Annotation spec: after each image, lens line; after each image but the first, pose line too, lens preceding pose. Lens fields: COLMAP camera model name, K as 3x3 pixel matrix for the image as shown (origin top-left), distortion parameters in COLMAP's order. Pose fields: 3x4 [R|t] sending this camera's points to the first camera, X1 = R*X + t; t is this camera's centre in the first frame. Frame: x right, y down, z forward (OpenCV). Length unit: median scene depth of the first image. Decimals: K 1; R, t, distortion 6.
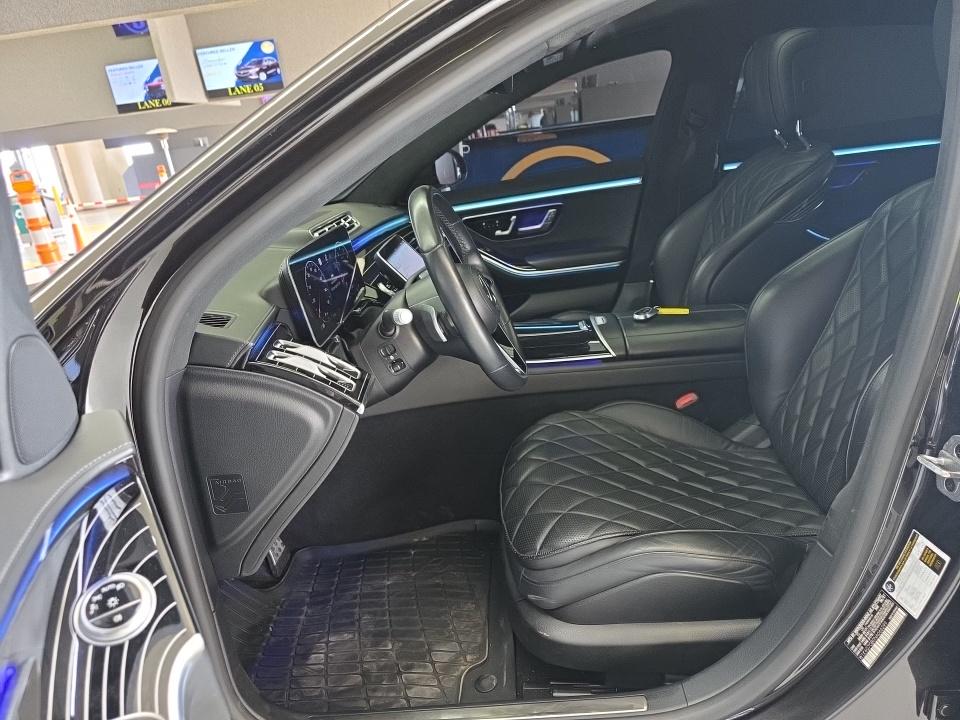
lens RADIAL K [[651.9, 0, 480.0], [0, 651.9, 360.0], [0, 0, 1]] dist [-0.004140, -0.001291]
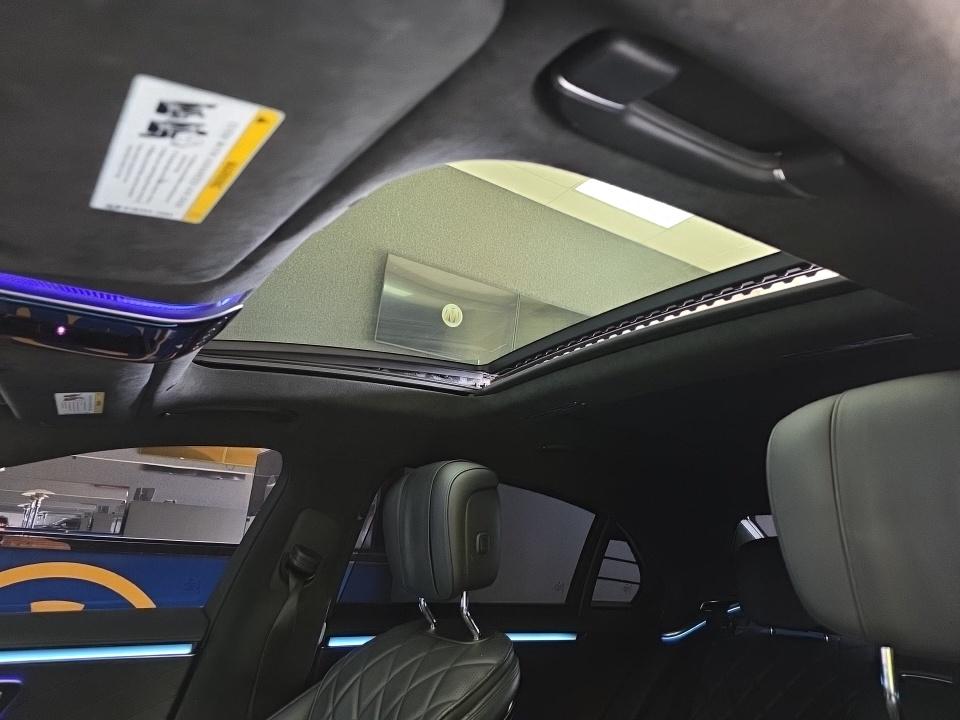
lens RADIAL K [[633.7, 0, 480.0], [0, 633.7, 360.0], [0, 0, 1]] dist [0.038013, 0.000223]
pose [[0.787260, 0.337619, 0.515980, 0.069710], [0.044445, 0.803540, -0.593590, -0.136964], [-0.615018, 0.490242, 0.617589, 0.376447]]
